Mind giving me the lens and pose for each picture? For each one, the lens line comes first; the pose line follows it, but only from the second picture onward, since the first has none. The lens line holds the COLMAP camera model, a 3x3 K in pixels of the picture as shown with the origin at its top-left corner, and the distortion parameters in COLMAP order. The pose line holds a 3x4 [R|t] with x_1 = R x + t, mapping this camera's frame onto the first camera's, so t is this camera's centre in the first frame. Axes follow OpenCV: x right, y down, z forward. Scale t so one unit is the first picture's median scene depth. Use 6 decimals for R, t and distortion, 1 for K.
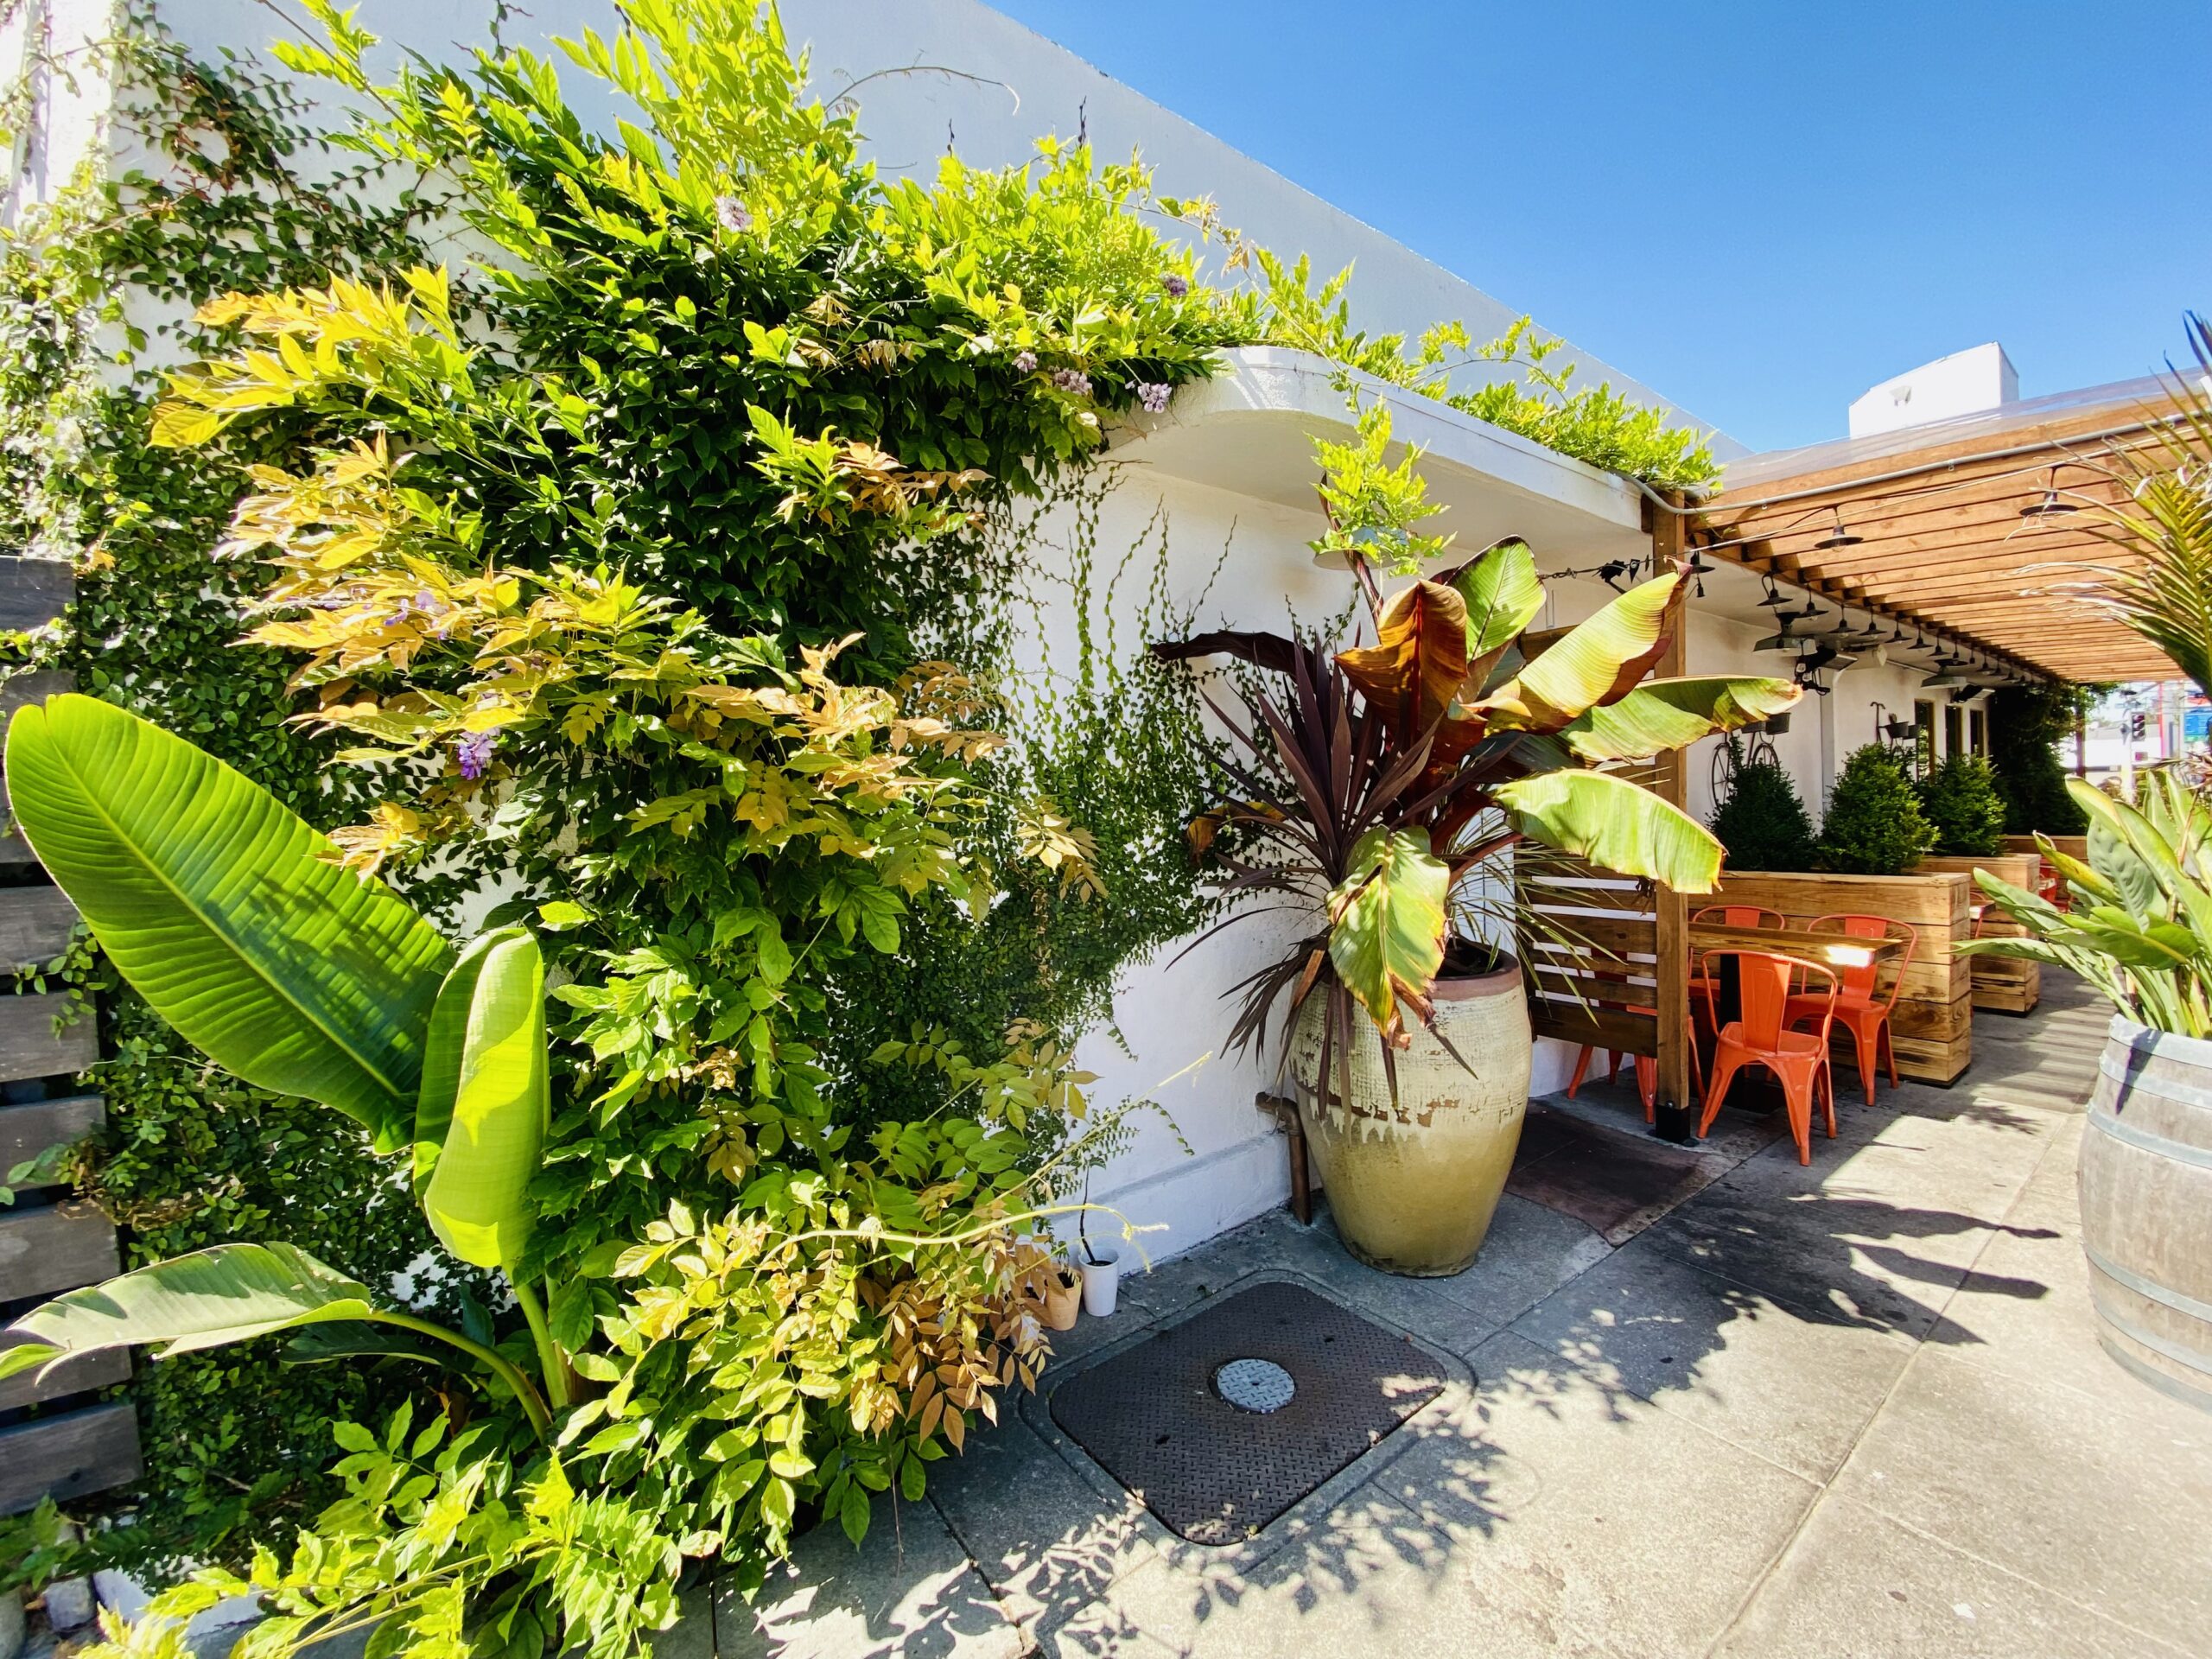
lens RADIAL K [[908.3, 0, 1068.0], [0, 908.3, 830.8], [0, 0, 1]] dist [0.000953, -0.013090]
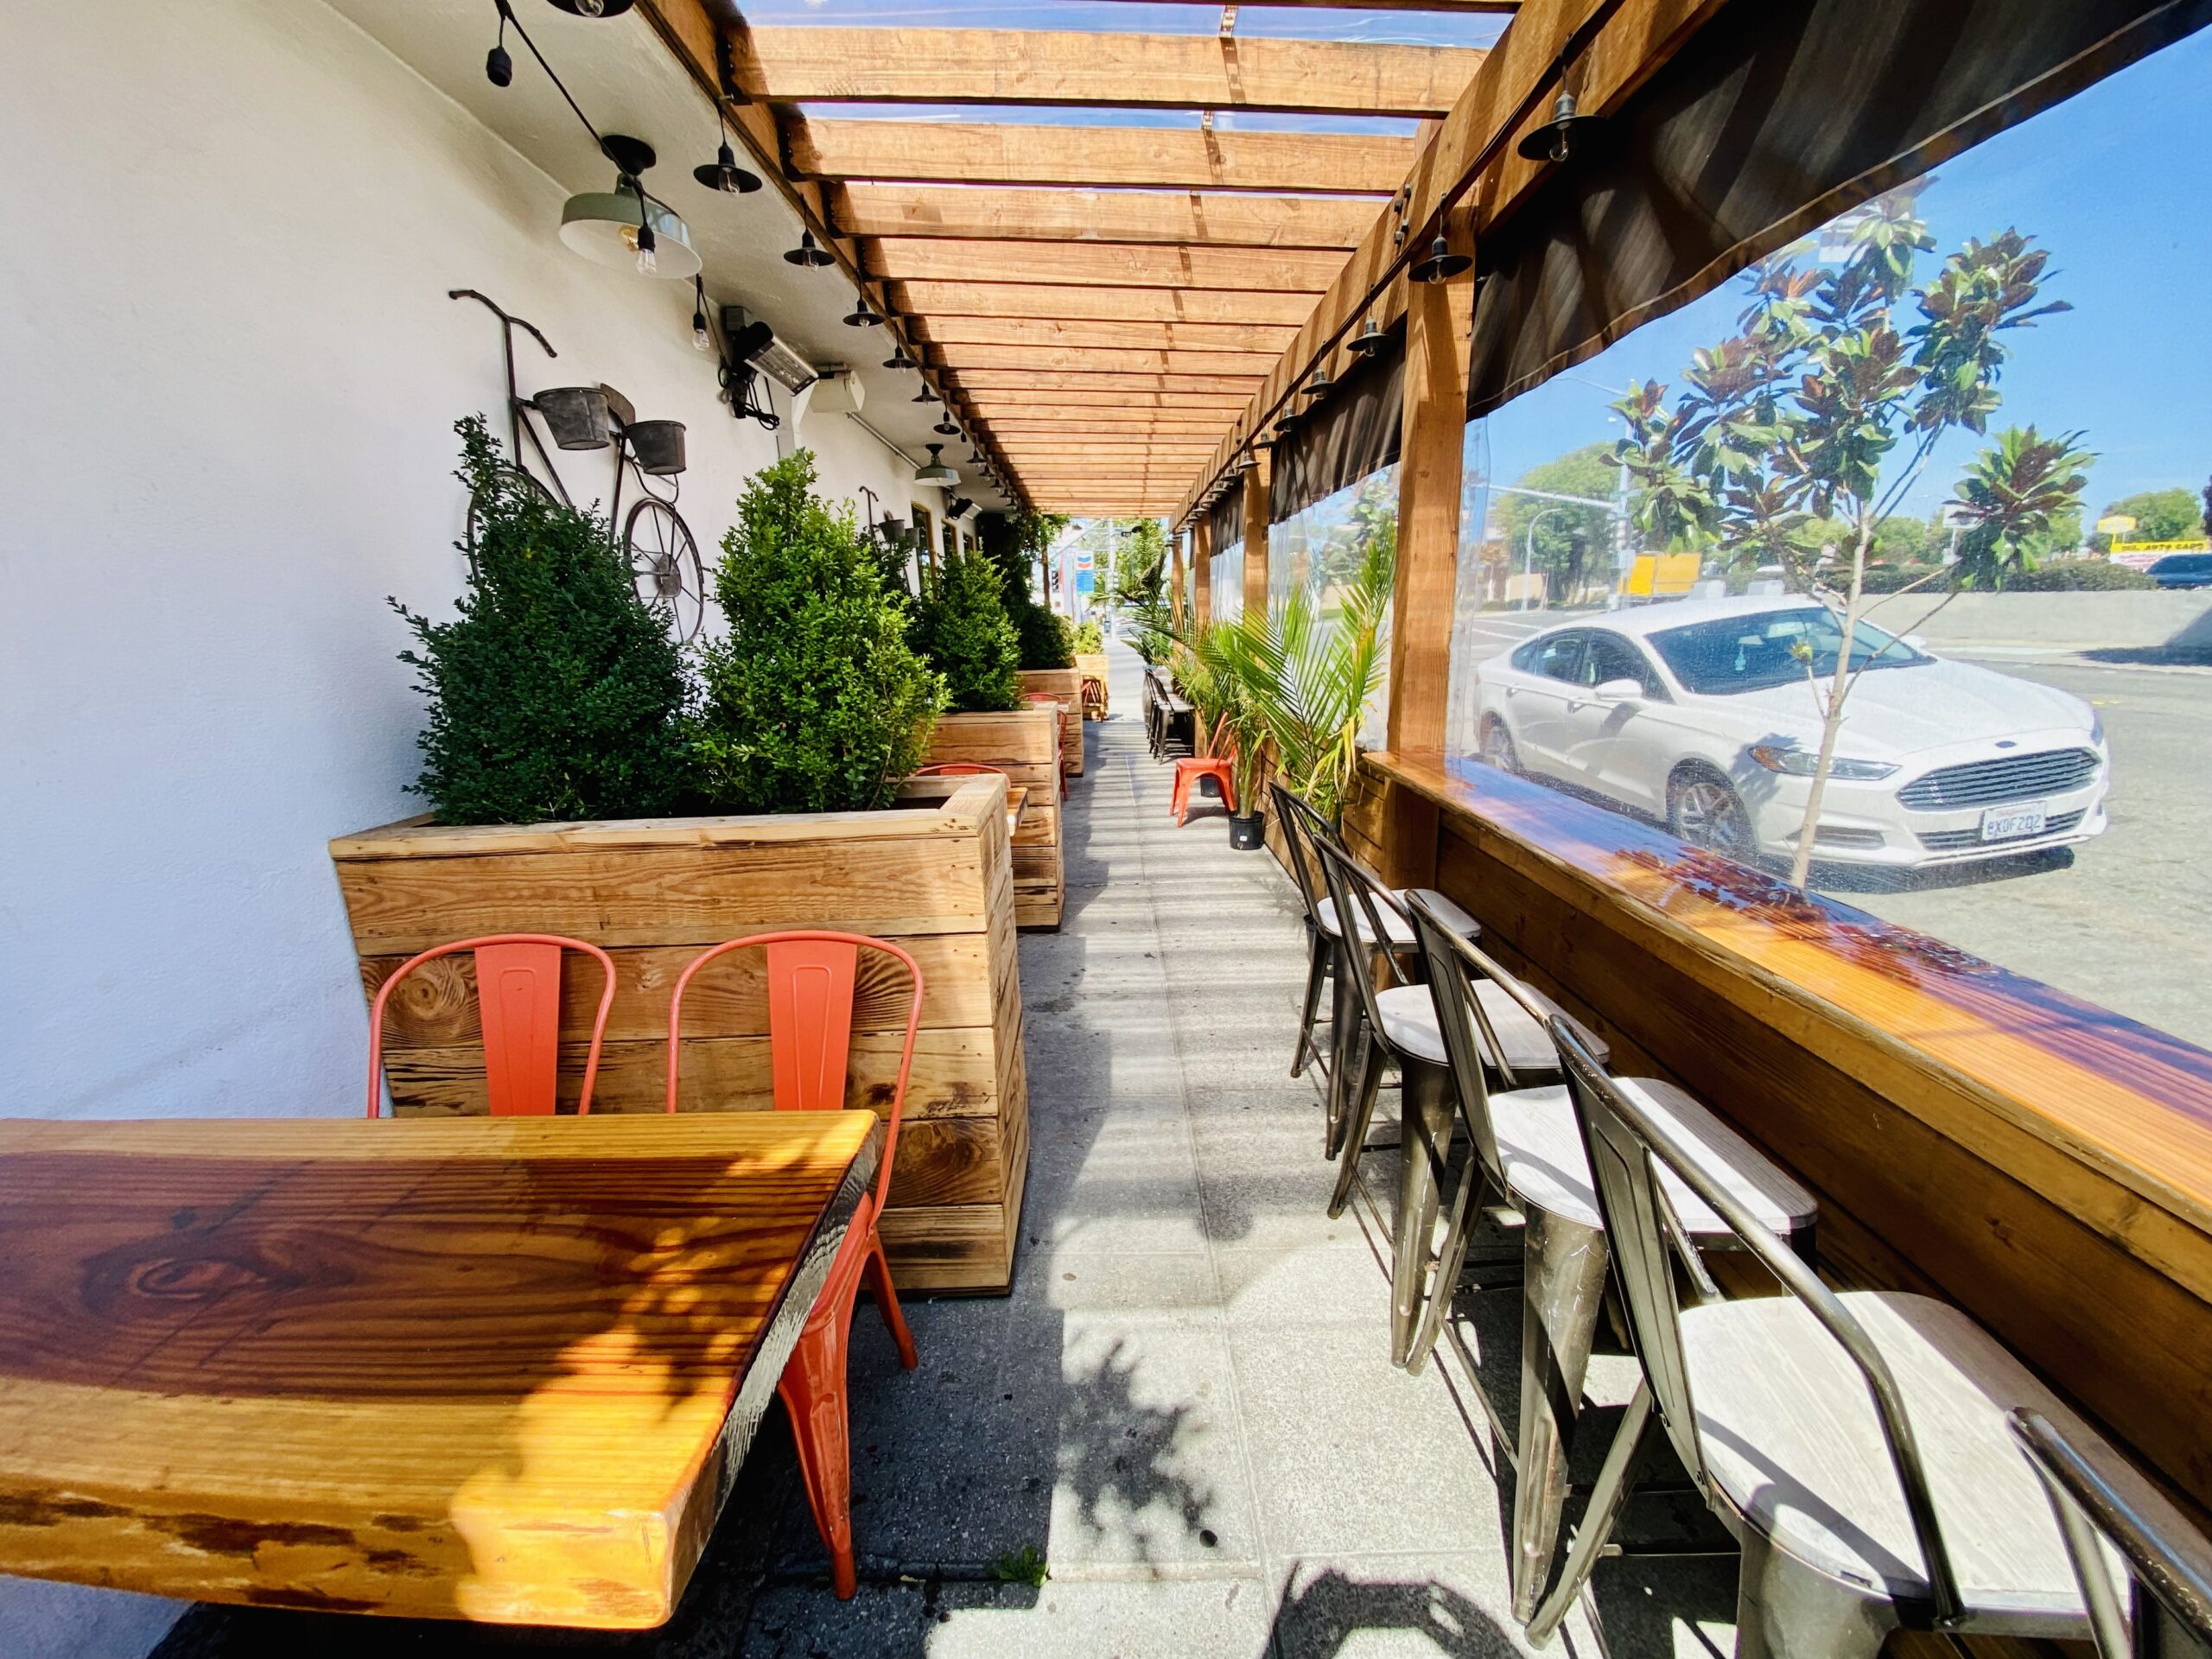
lens RADIAL K [[893.1, 0, 1106.0], [0, 893.1, 829.5], [0, 0, 1]] dist [0.000004, -0.012304]
pose [[0.586256, -0.179953, 0.789887, 1.023039], [0.041659, 0.980424, 0.192442, -0.015045], [-0.809054, -0.079914, 0.582276, 1.052436]]
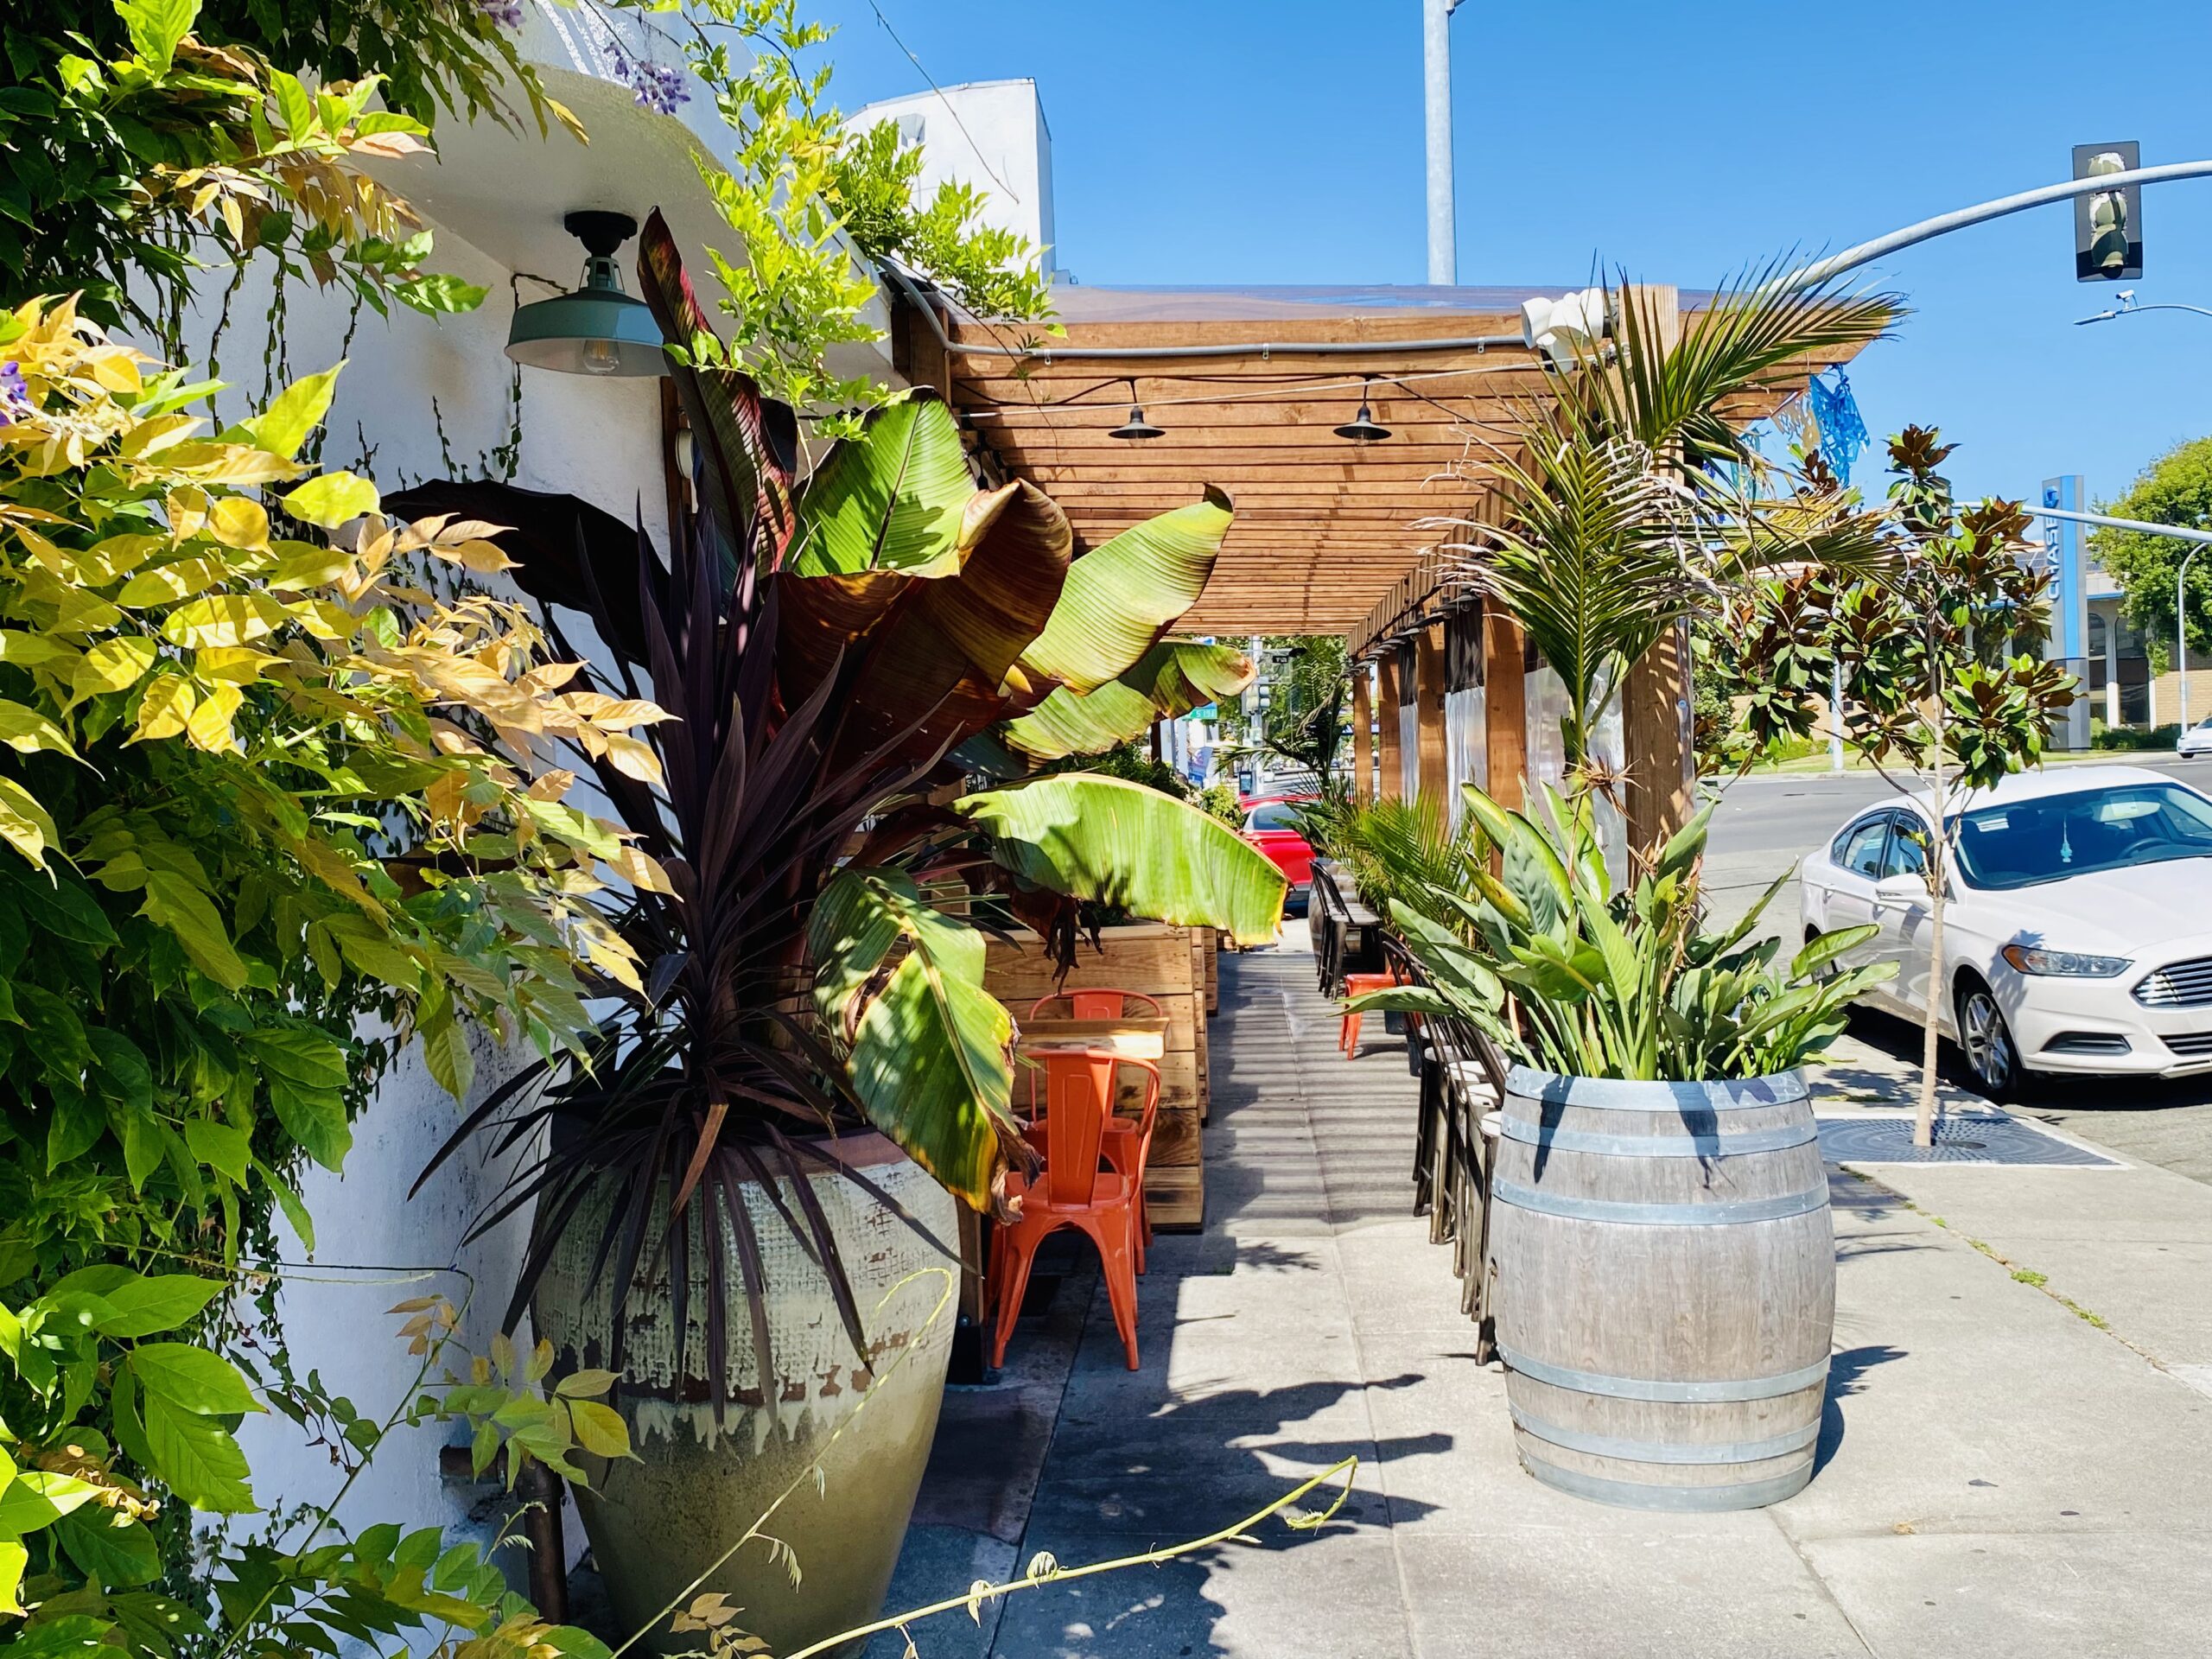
lens RADIAL K [[2188.5, 0, 1099.5], [0, 2188.5, 783.3], [0, 0, 1]] dist [0.011846, -0.011362]
pose [[0.637045, -0.000763, 0.770826, -0.493954], [0.037718, 0.998832, -0.030183, -0.008161], [-0.769903, 0.048302, 0.636330, -0.016472]]
